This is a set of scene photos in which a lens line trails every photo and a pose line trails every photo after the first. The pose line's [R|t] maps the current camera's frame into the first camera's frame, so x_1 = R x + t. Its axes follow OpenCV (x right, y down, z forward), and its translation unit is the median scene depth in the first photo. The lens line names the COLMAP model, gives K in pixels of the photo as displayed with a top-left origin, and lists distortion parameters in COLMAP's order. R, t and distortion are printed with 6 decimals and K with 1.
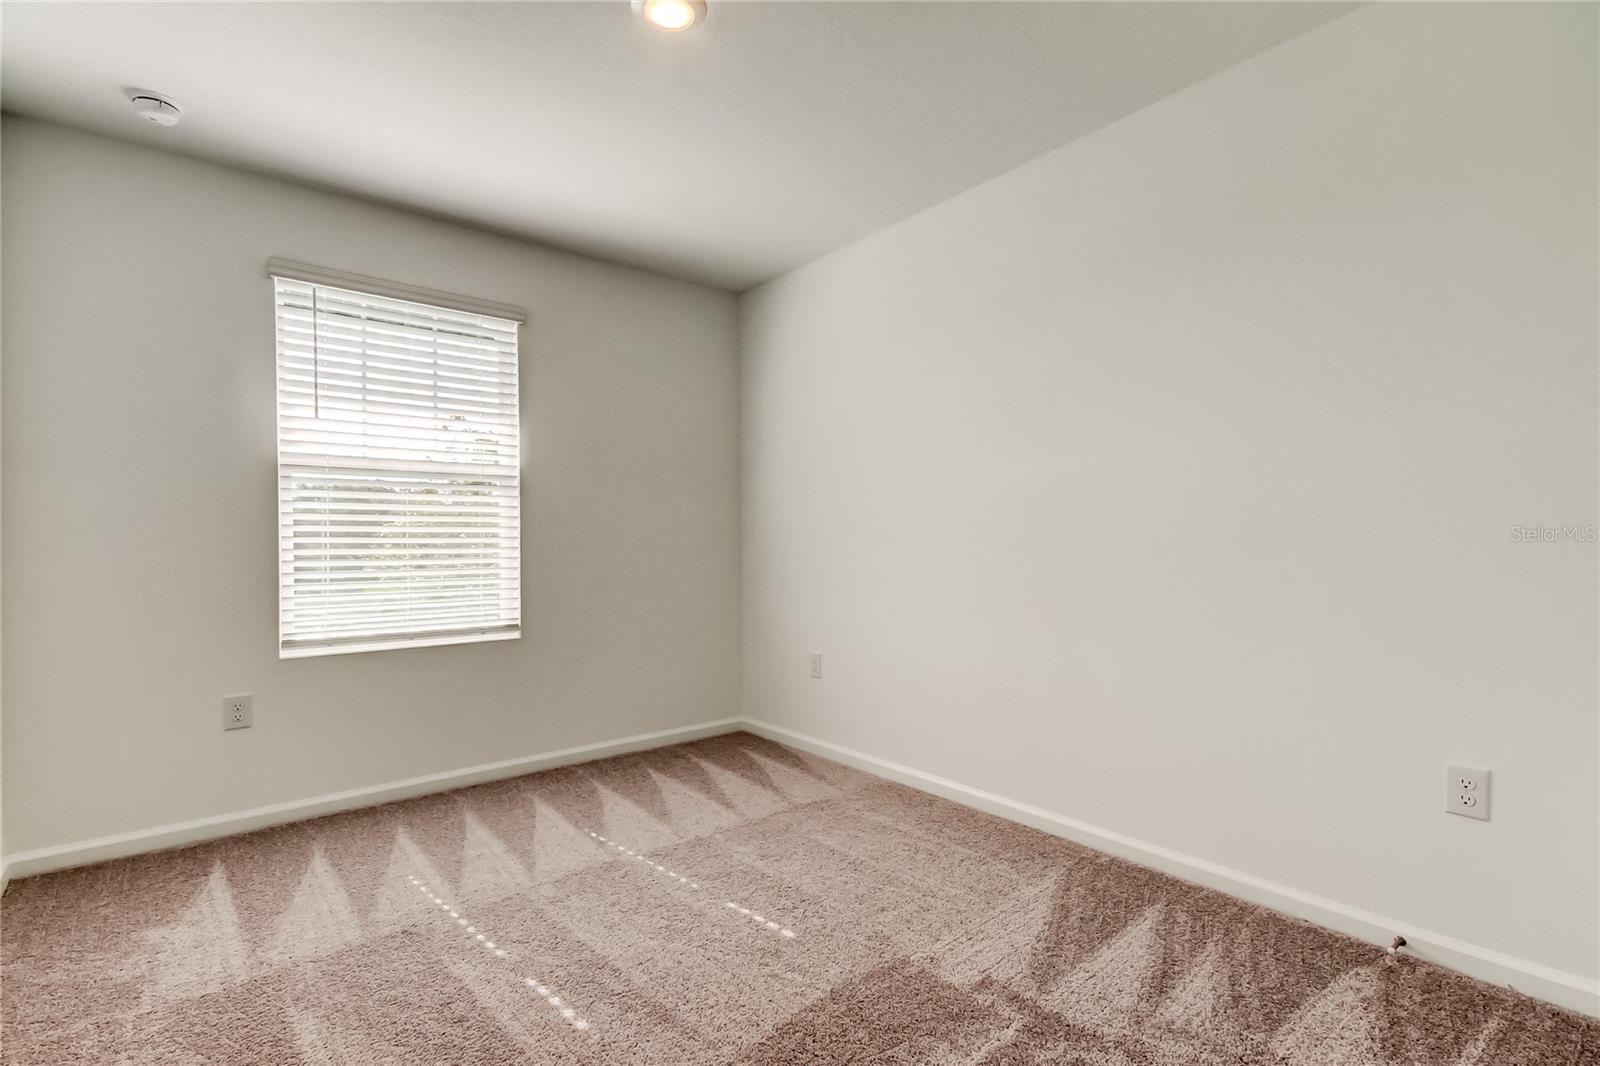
lens RADIAL K [[743.0, 0, 800.0], [0, 743.0, 533.0], [0, 0, 1]] dist [0.000606, -0.009572]
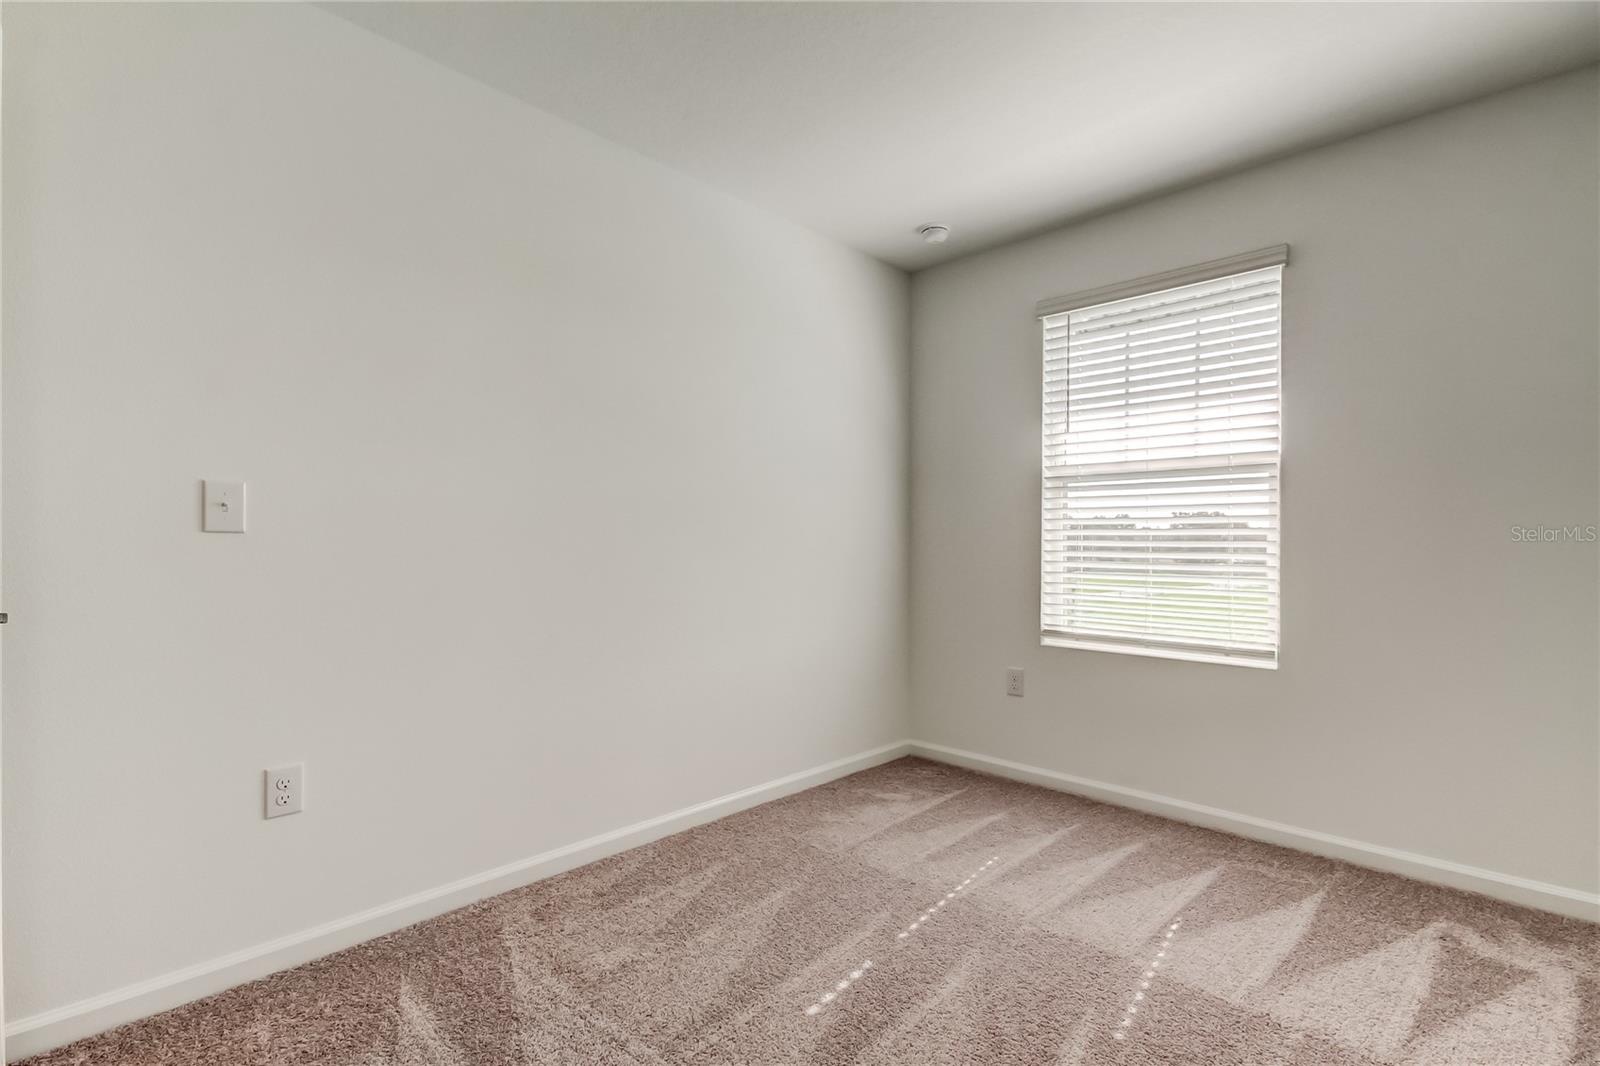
lens RADIAL K [[765.1, 0, 800.0], [0, 765.1, 533.0], [0, 0, 1]] dist [0.001022, -0.000597]
pose [[0.096877, 0.003045, -0.995292, 0.425290], [0.011221, 0.999928, 0.004151, -0.013999], [0.995233, -0.011570, 0.096835, 0.470121]]
